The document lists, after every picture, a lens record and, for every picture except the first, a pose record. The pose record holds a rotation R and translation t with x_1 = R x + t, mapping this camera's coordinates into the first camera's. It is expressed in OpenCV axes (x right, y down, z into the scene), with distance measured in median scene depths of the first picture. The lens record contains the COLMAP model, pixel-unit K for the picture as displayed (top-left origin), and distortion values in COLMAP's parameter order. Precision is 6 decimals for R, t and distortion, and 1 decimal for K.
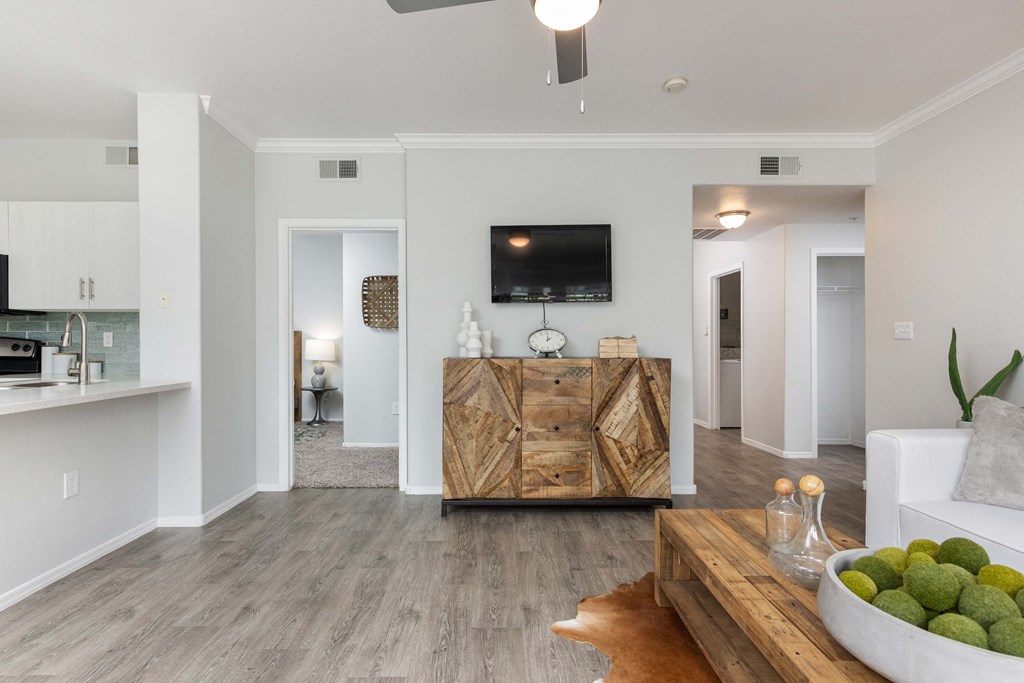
lens RADIAL K [[516.7, 0, 504.7], [0, 516.7, 340.7], [0, 0, 1]] dist [0.008181, 0.000218]
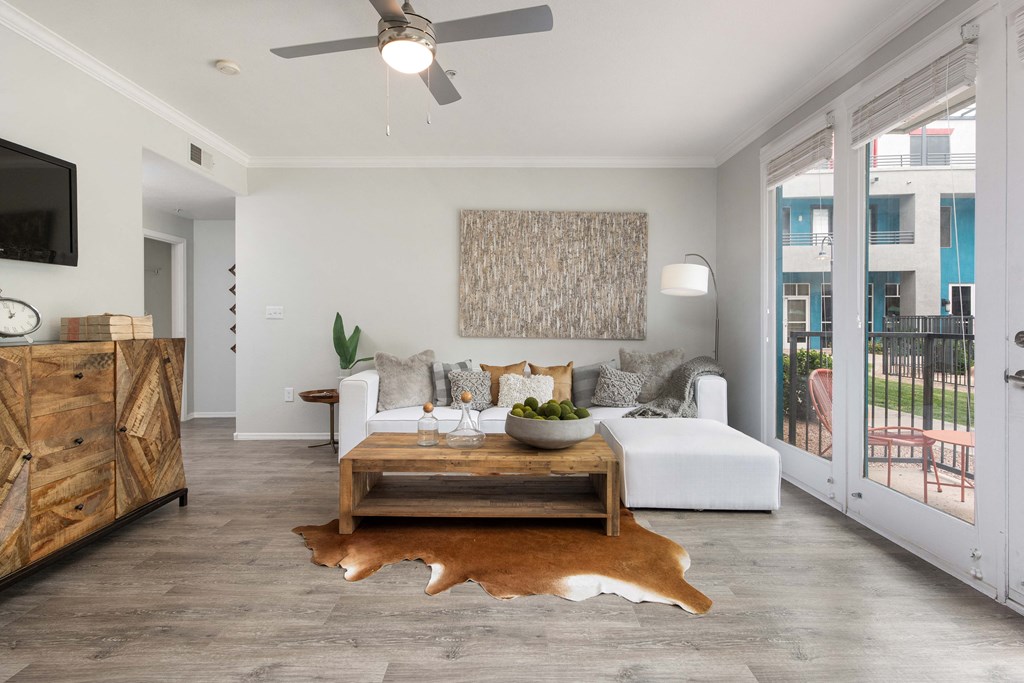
lens RADIAL K [[491.0, 0, 529.3], [0, 491.0, 325.3], [0, 0, 1]] dist [-0.018359, -0.000848]
pose [[-0.030186, -0.006535, 0.999523, -0.578530], [-0.004594, 0.999969, 0.006400, 0.002747], [-0.999534, -0.004399, -0.030215, 0.399734]]
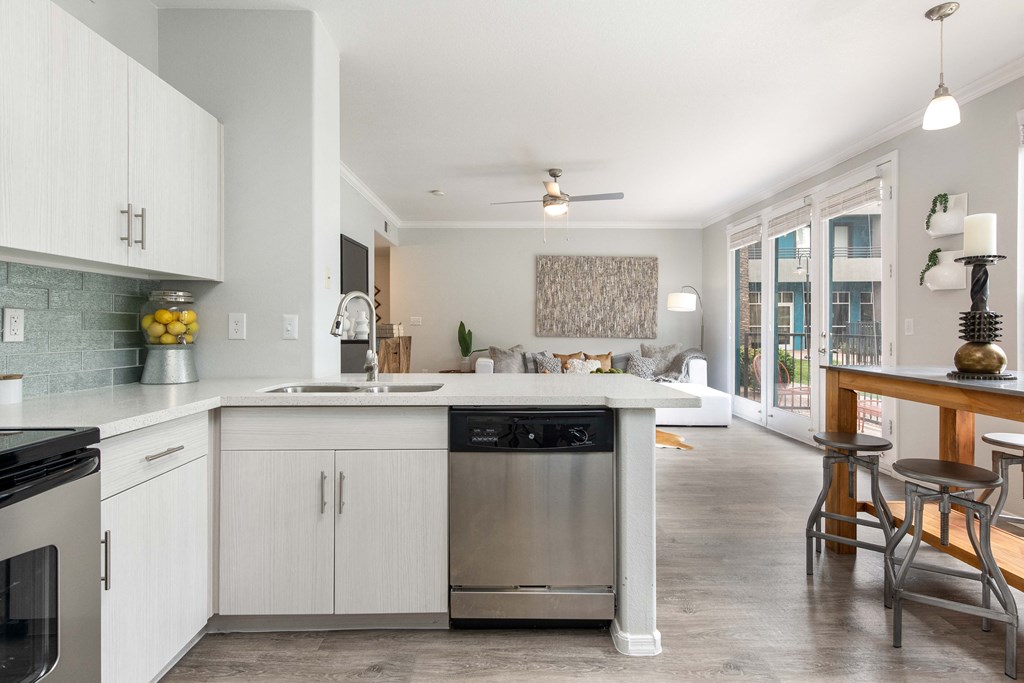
lens RADIAL K [[491.0, 0, 508.9], [0, 491.0, 328.7], [0, 0, 1]] dist [-0.018359, -0.000848]
pose [[0.003133, -0.006529, 0.999974, -1.315763], [-0.003418, 0.999973, 0.006539, -0.003221], [-0.999989, -0.003439, 0.003111, 0.655862]]
